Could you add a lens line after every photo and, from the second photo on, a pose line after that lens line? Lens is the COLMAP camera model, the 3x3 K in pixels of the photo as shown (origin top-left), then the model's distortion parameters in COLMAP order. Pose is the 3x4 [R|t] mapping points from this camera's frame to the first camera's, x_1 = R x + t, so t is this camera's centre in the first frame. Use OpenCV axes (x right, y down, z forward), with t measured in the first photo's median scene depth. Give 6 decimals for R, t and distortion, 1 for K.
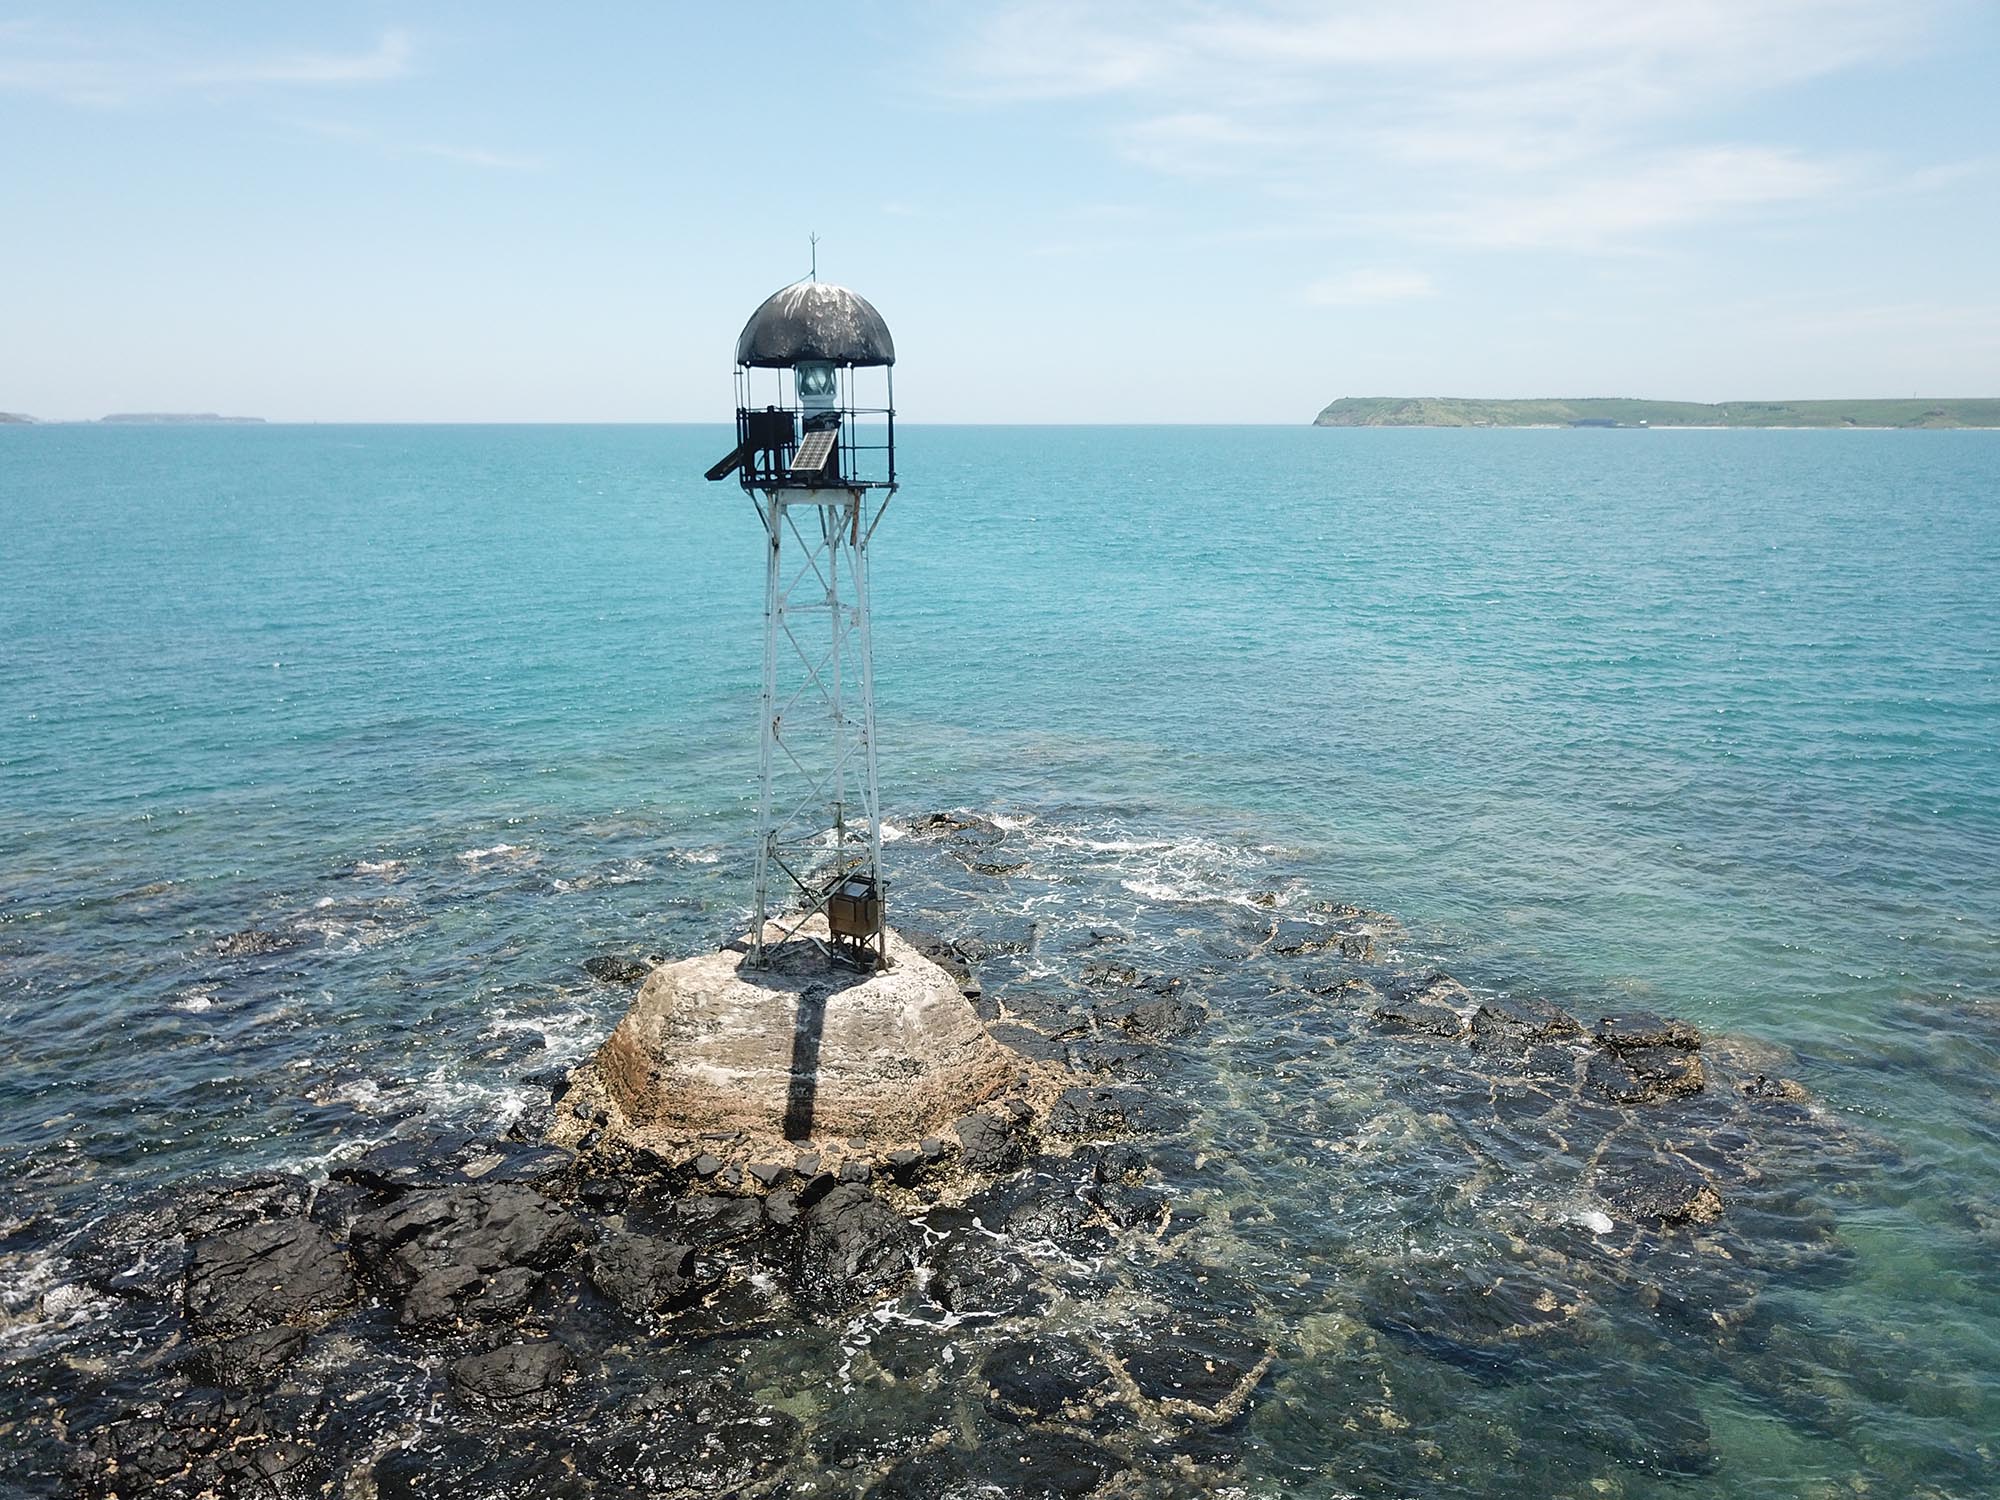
lens RADIAL K [[1502.2, 0, 1004.8], [0, 1502.2, 742.1], [0, 0, 1]] dist [0.004836, -0.003730]
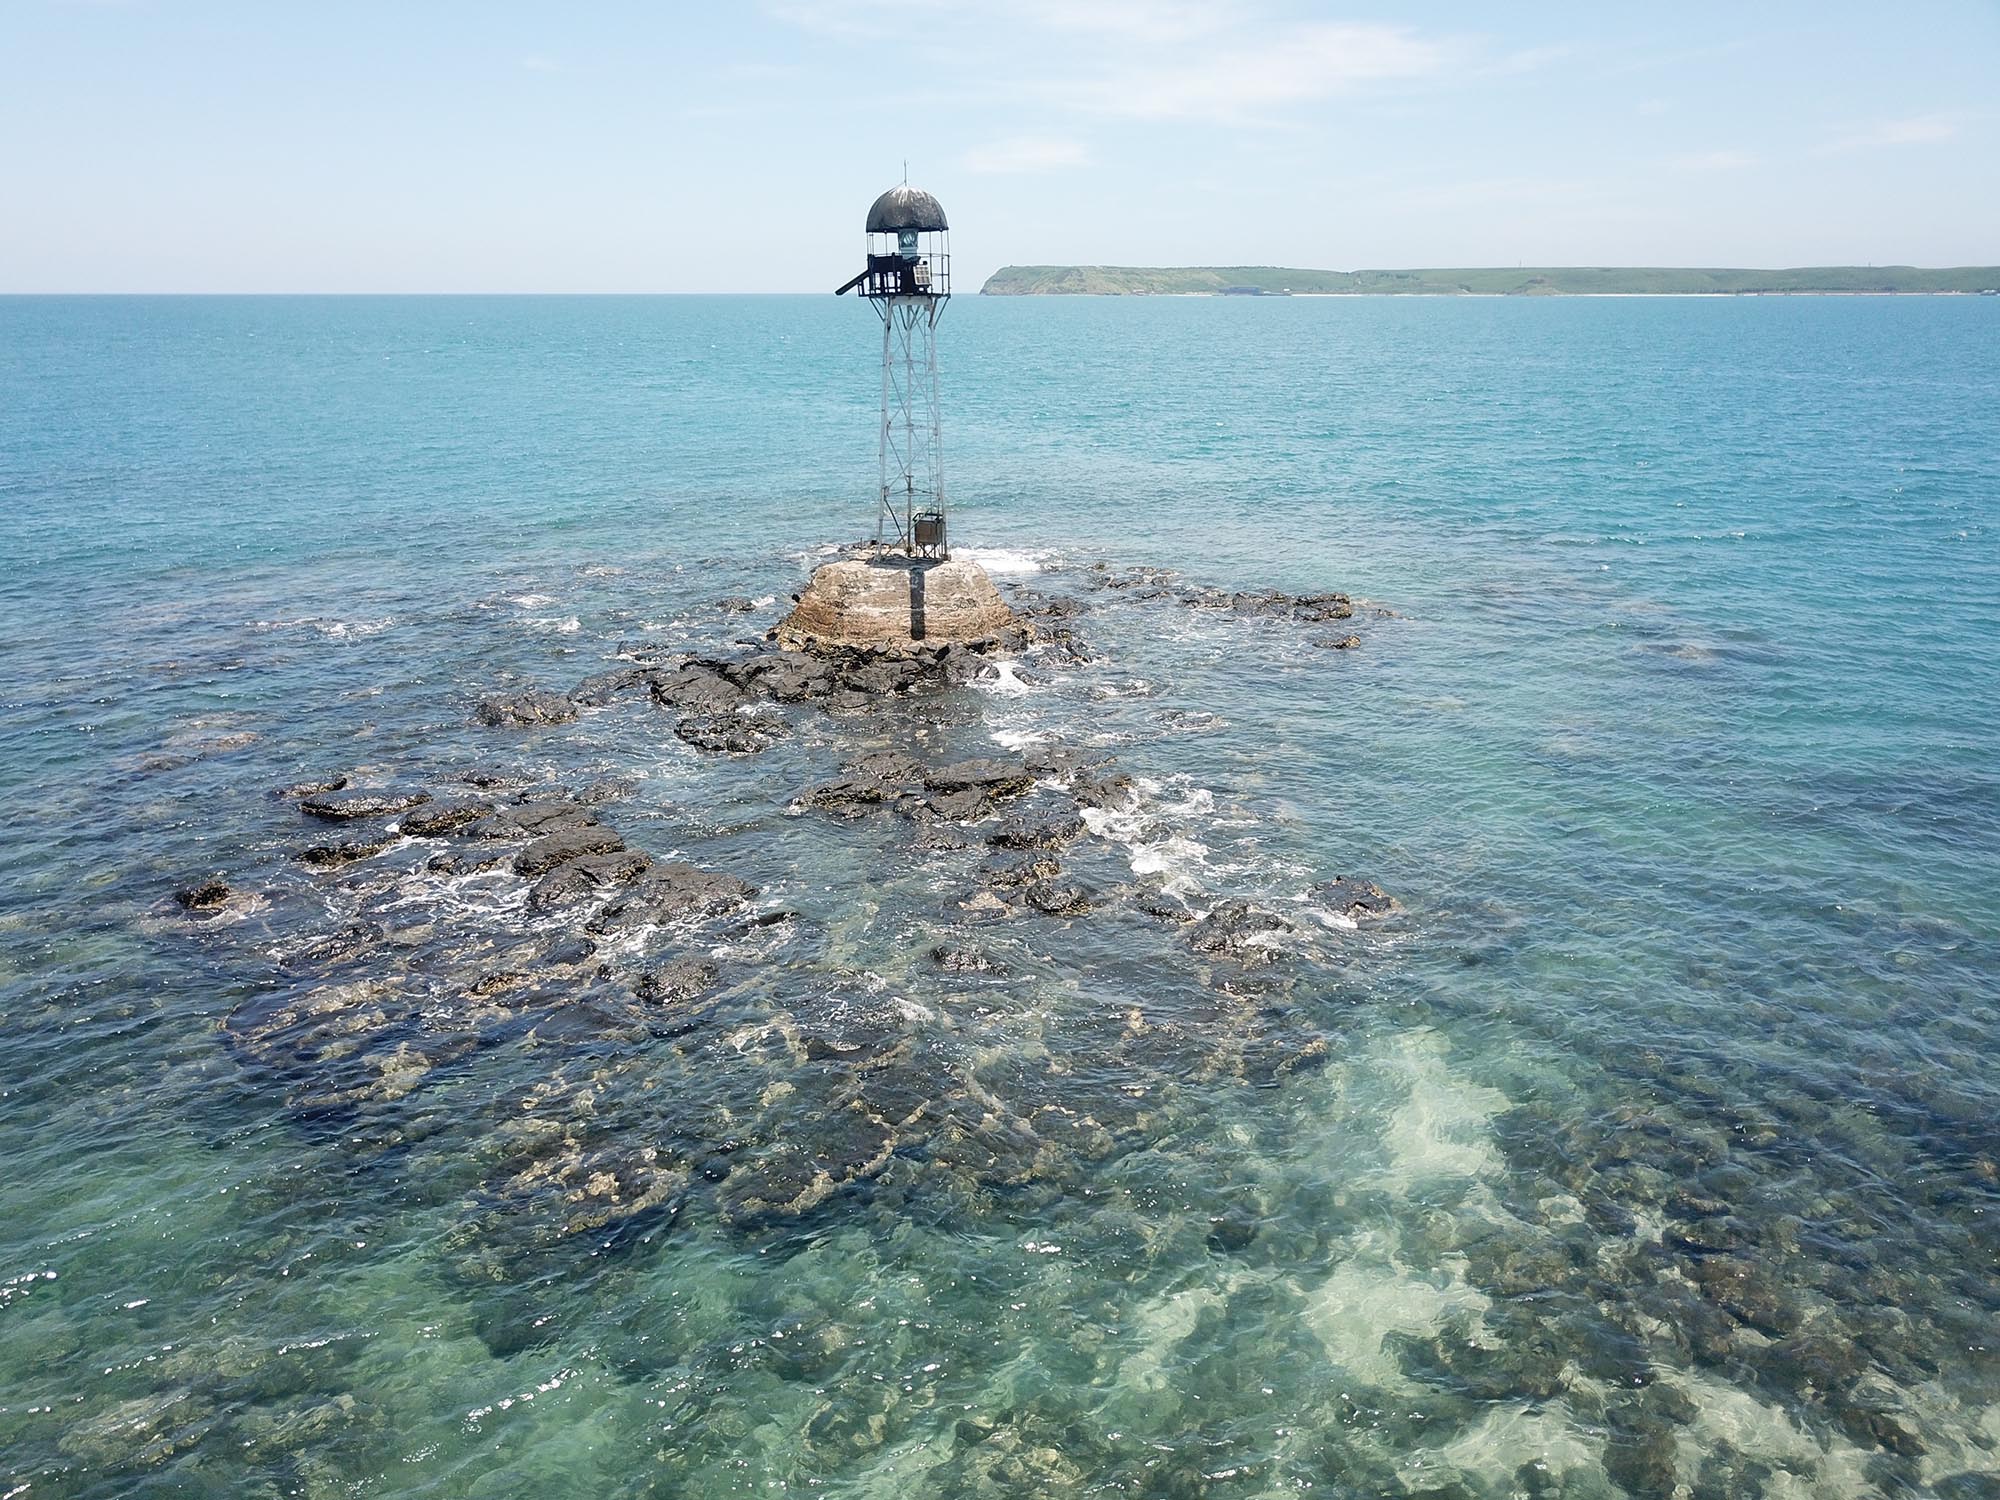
lens RADIAL K [[1502.2, 0, 989.9], [0, 1502.2, 757.9], [0, 0, 1]] dist [0.004836, -0.003730]
pose [[0.978485, -0.063489, 0.196305, -0.432652], [0.045414, 0.994417, 0.095248, 0.231179], [-0.201256, -0.084284, 0.975906, -0.914982]]
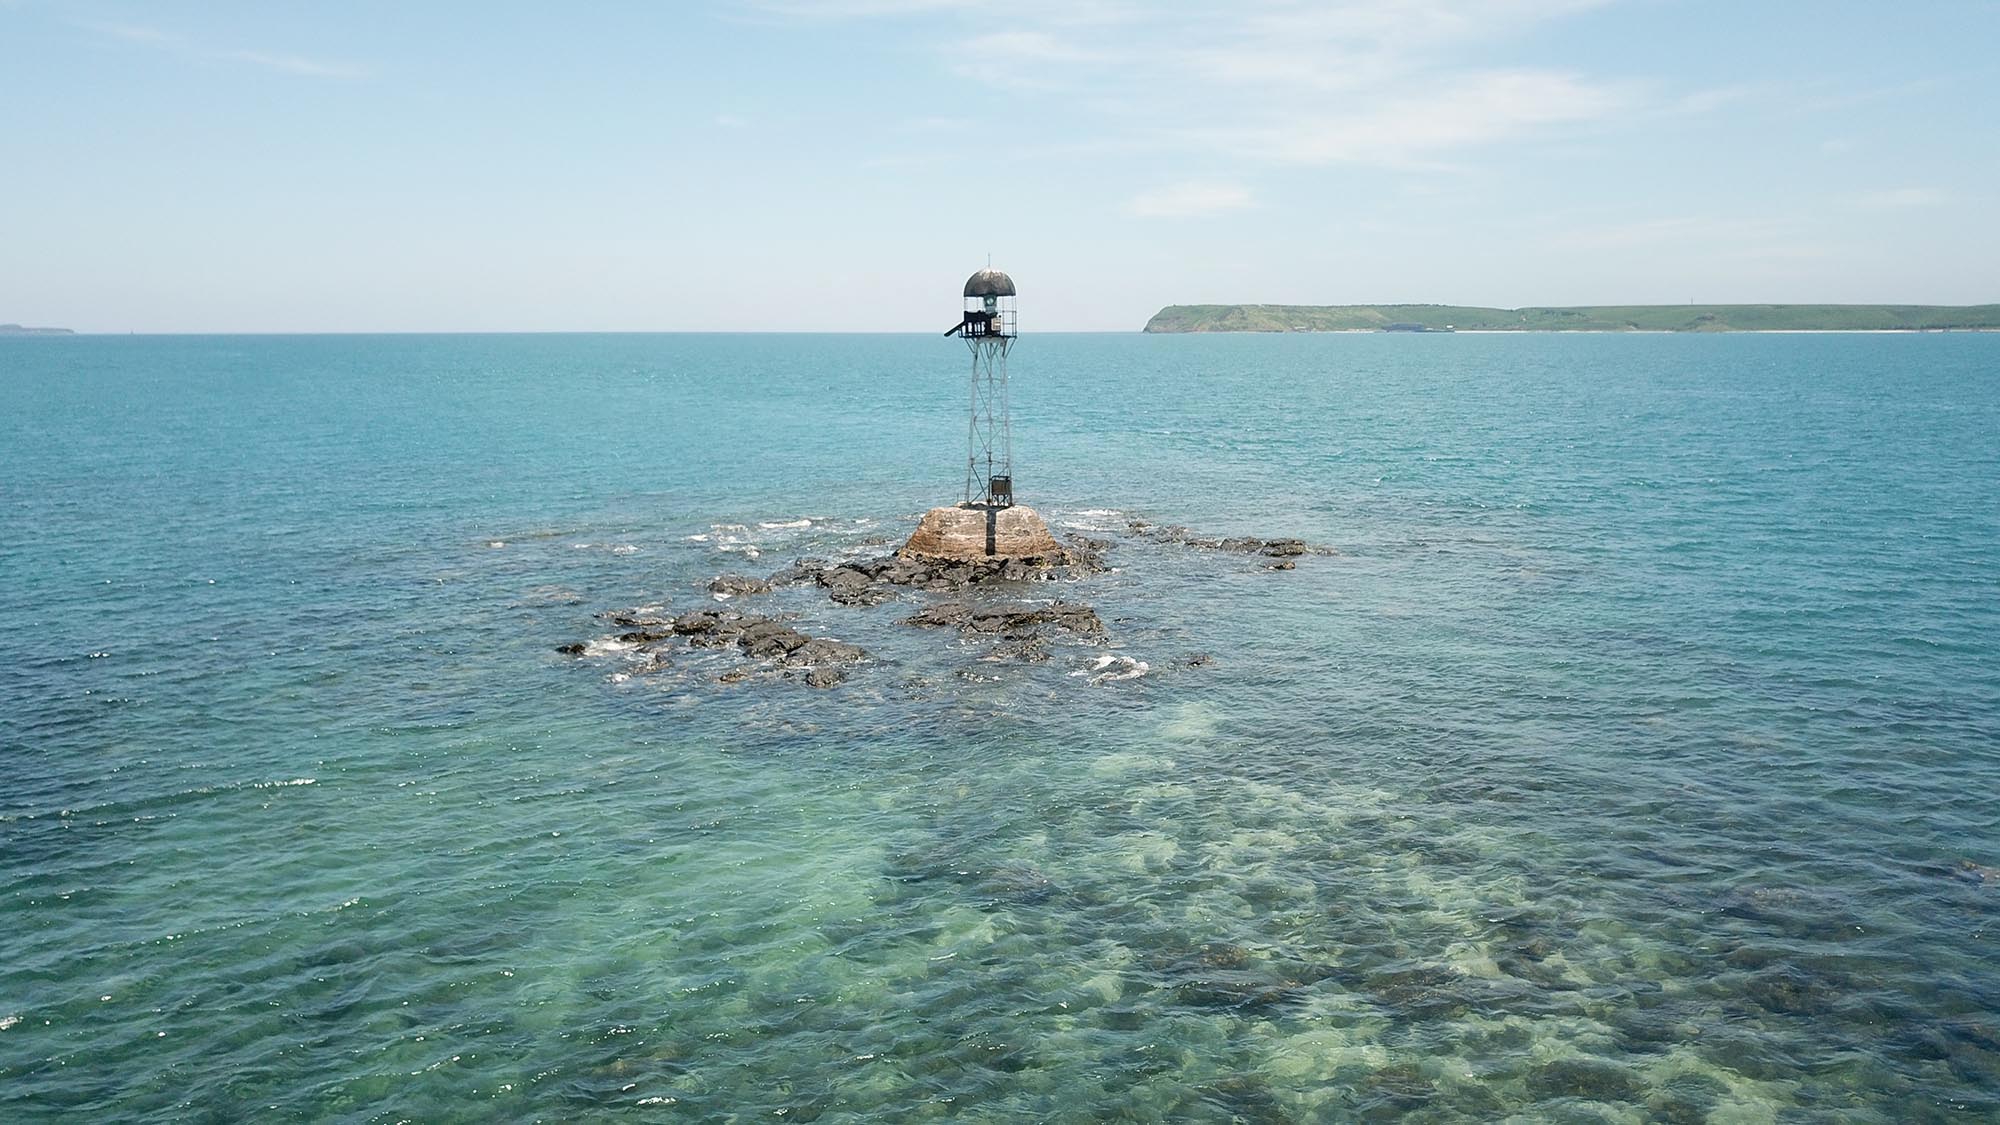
lens RADIAL K [[1524.5, 0, 993.2], [0, 1524.5, 580.2], [0, 0, 1]] dist [0.007050, -0.007618]
pose [[0.994840, -0.020656, 0.099335, -0.424150], [0.025306, 0.998631, -0.045783, 0.441372], [-0.098254, 0.048060, 0.994000, -1.942955]]
